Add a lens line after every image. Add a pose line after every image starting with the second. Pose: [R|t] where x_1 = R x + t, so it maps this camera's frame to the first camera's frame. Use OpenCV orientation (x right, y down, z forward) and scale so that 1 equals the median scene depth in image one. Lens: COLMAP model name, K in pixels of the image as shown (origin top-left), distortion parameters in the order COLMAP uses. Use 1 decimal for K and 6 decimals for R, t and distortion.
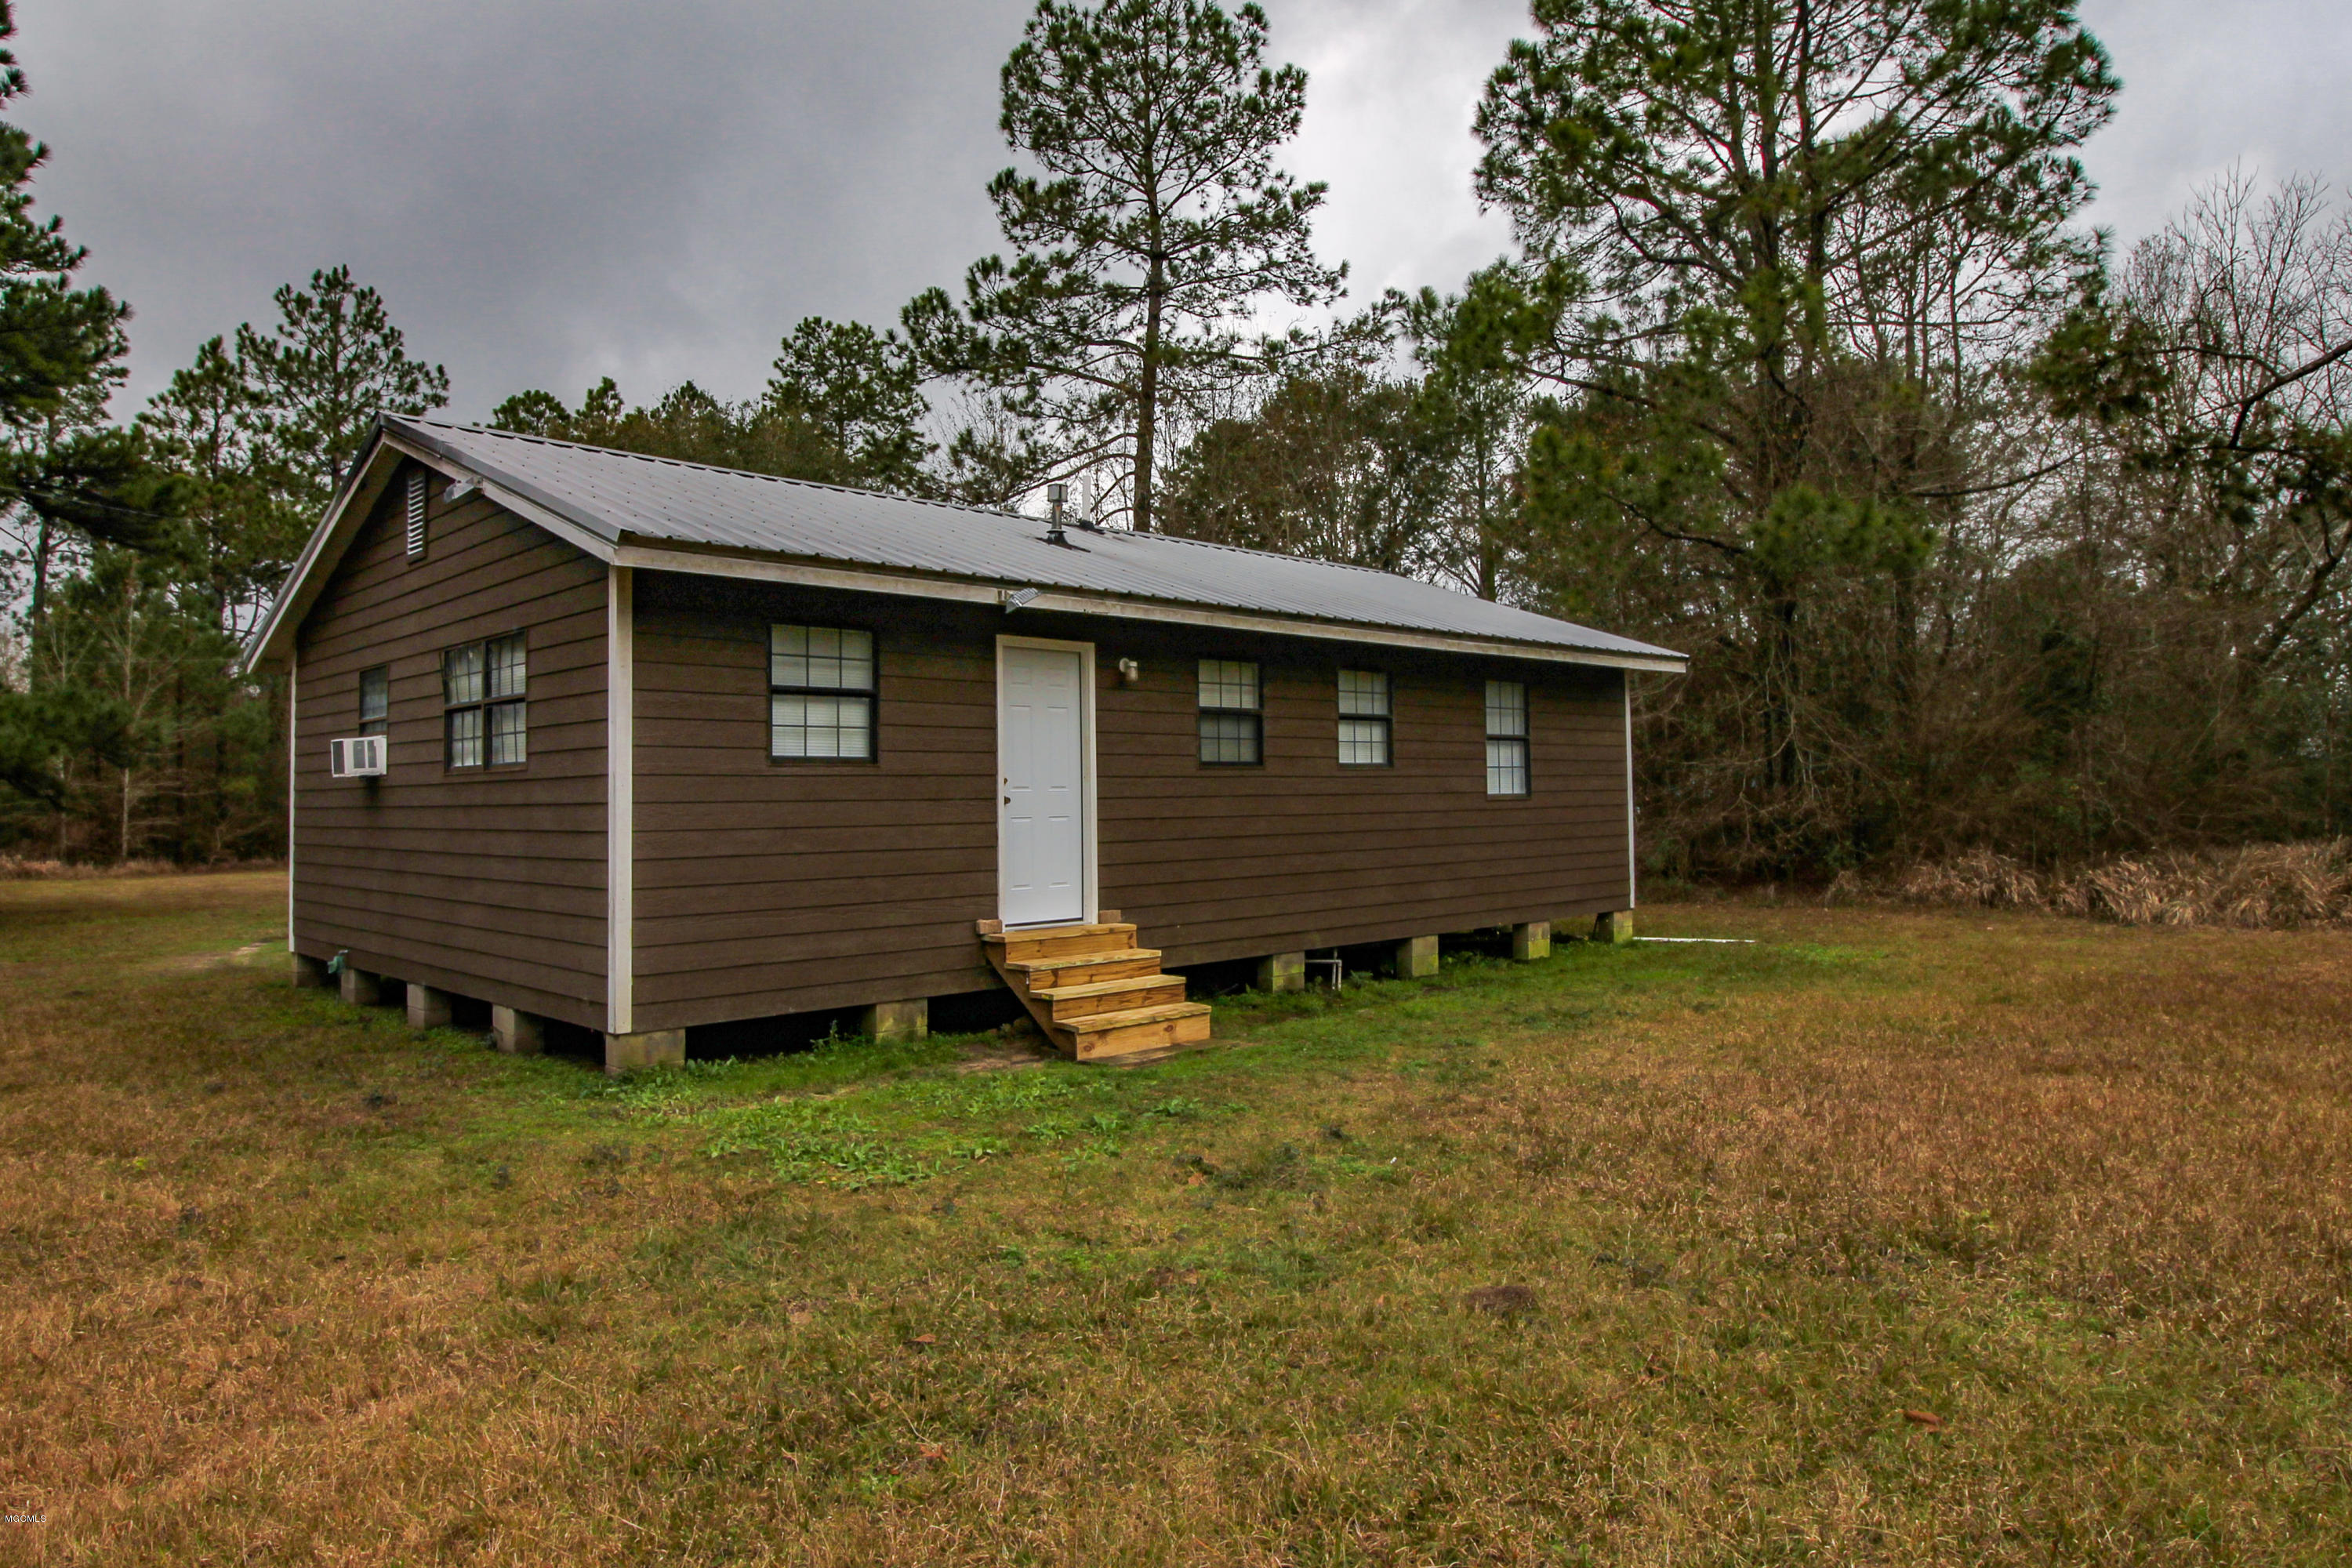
lens RADIAL K [[1423.0, 0, 1180.8], [0, 1423.0, 735.2], [0, 0, 1]] dist [0.014263, -0.017003]
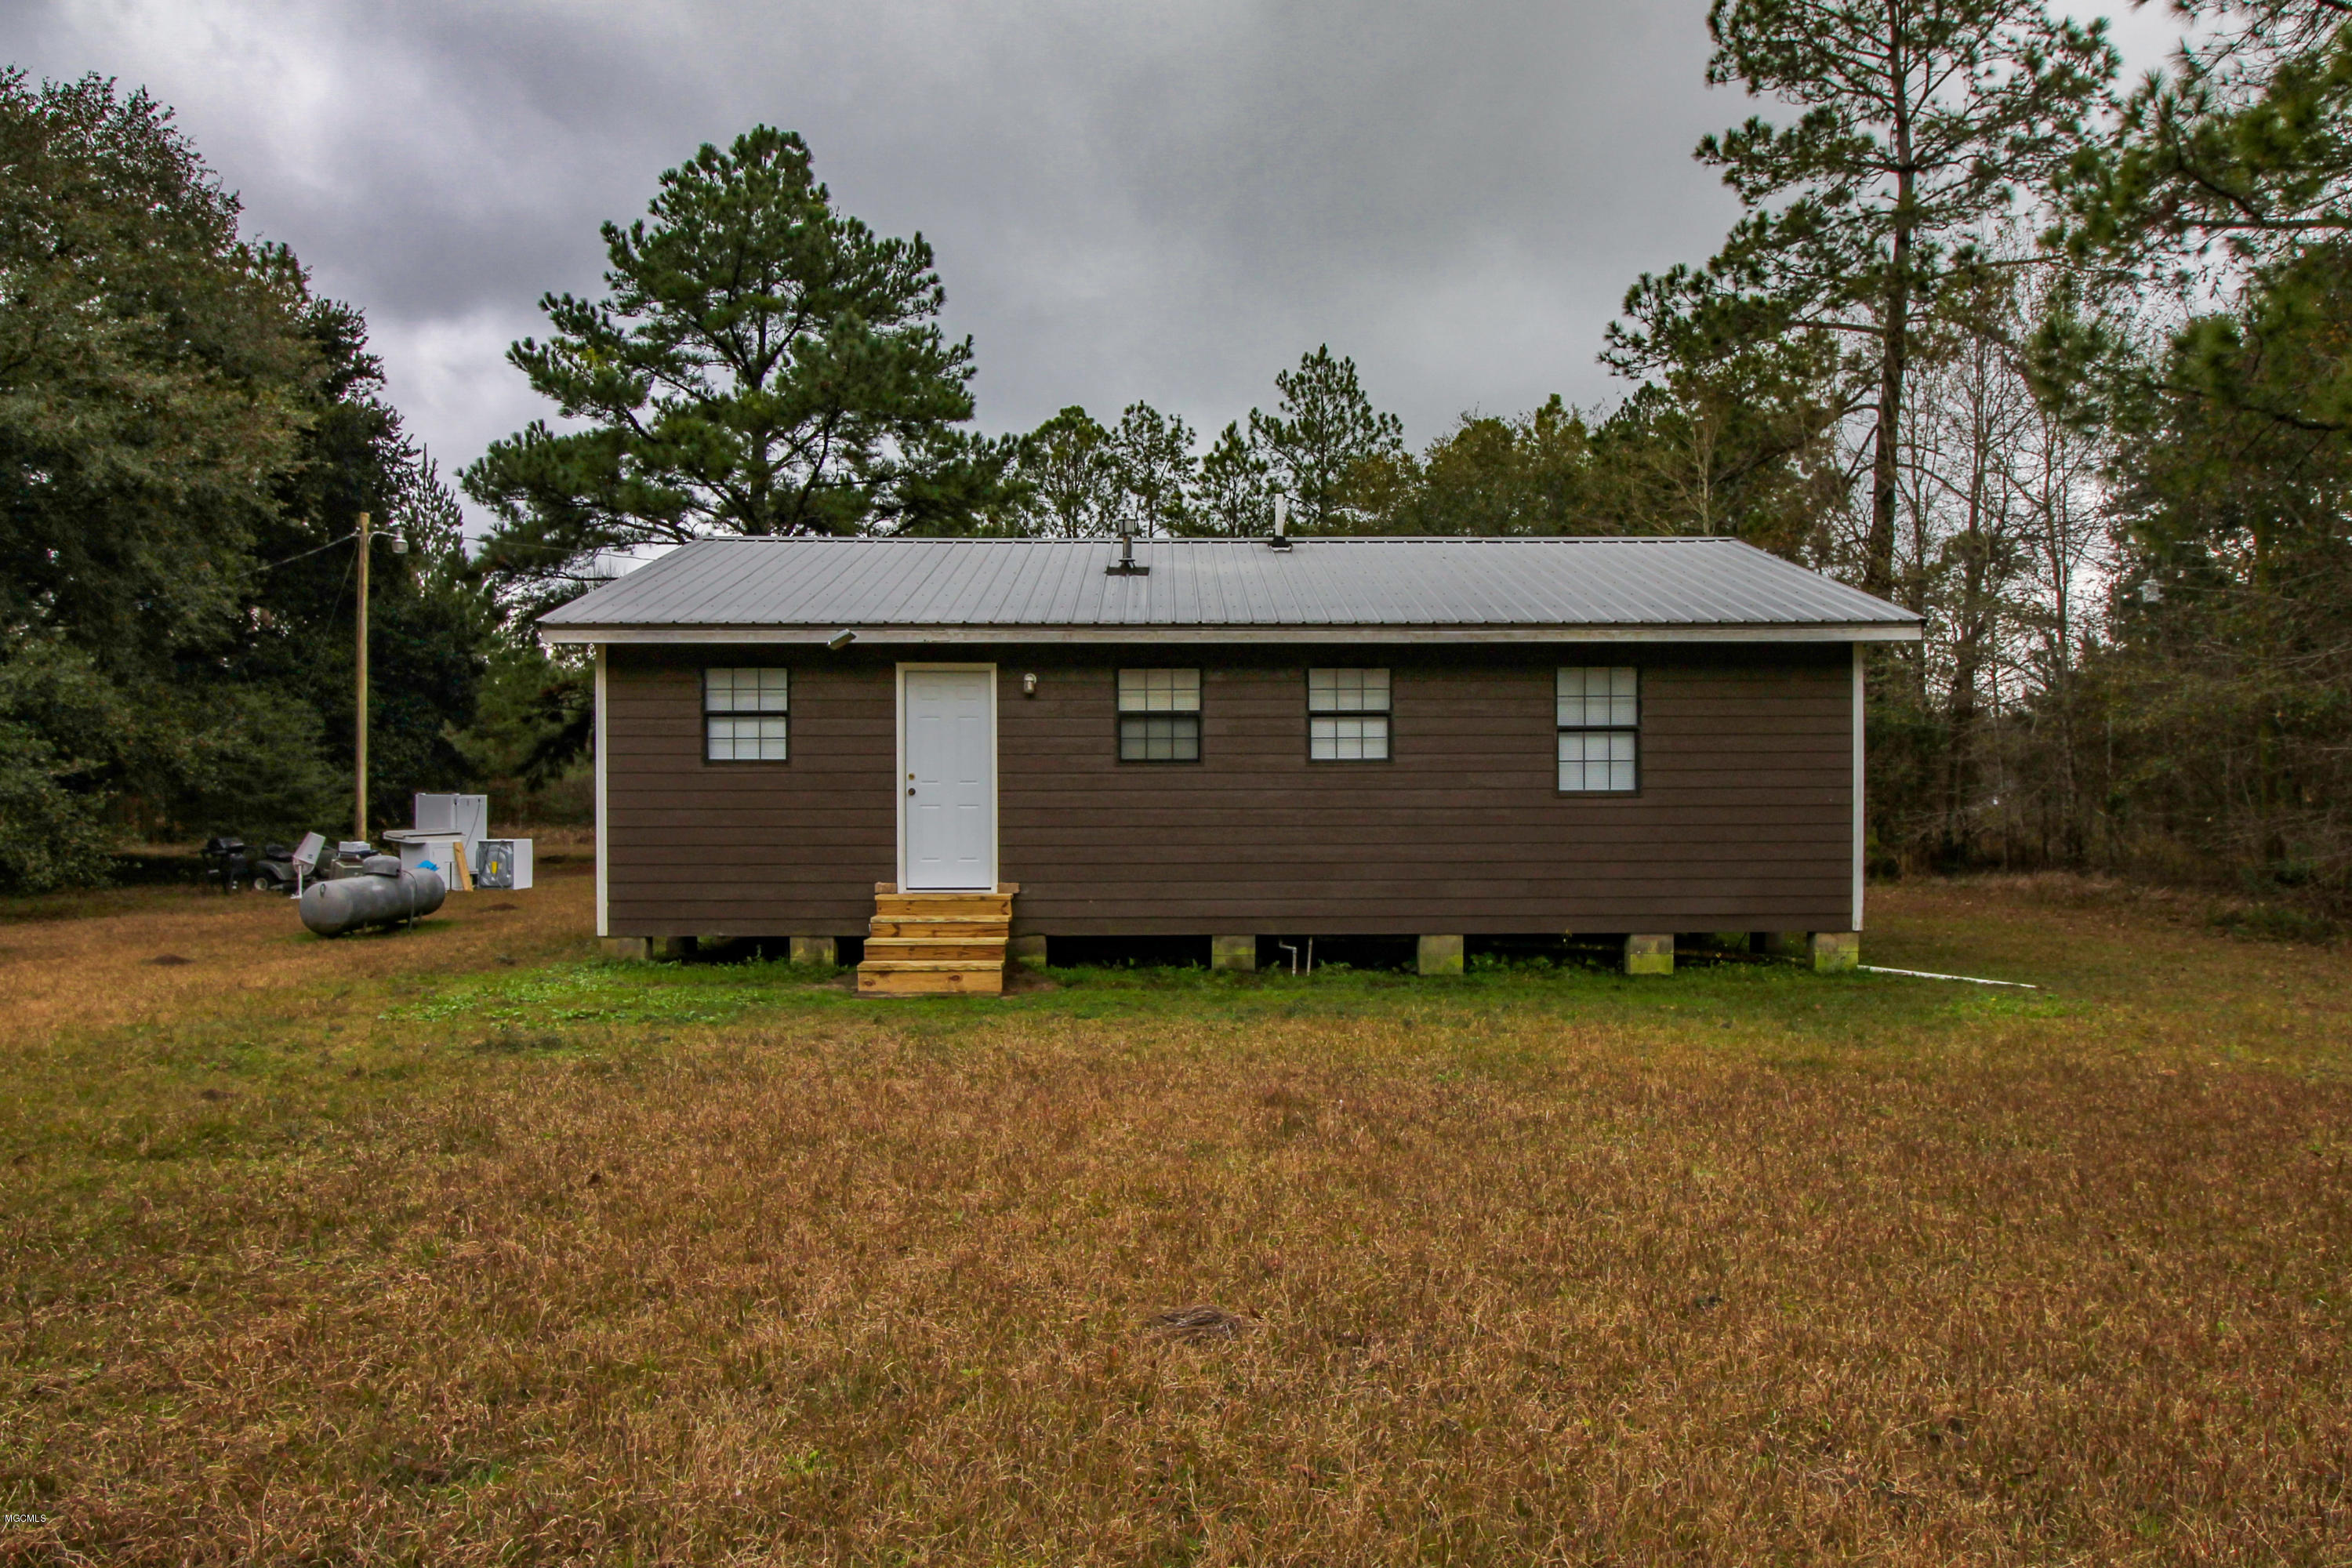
lens RADIAL K [[1374.9, 0, 1179.1], [0, 1374.9, 776.6], [0, 0, 1]] dist [0.000606, -0.017653]
pose [[0.739922, 0.004737, -0.672676, 0.744415], [0.022574, 0.999237, 0.031867, -0.001199], [0.672314, -0.038764, 0.739251, 0.206837]]
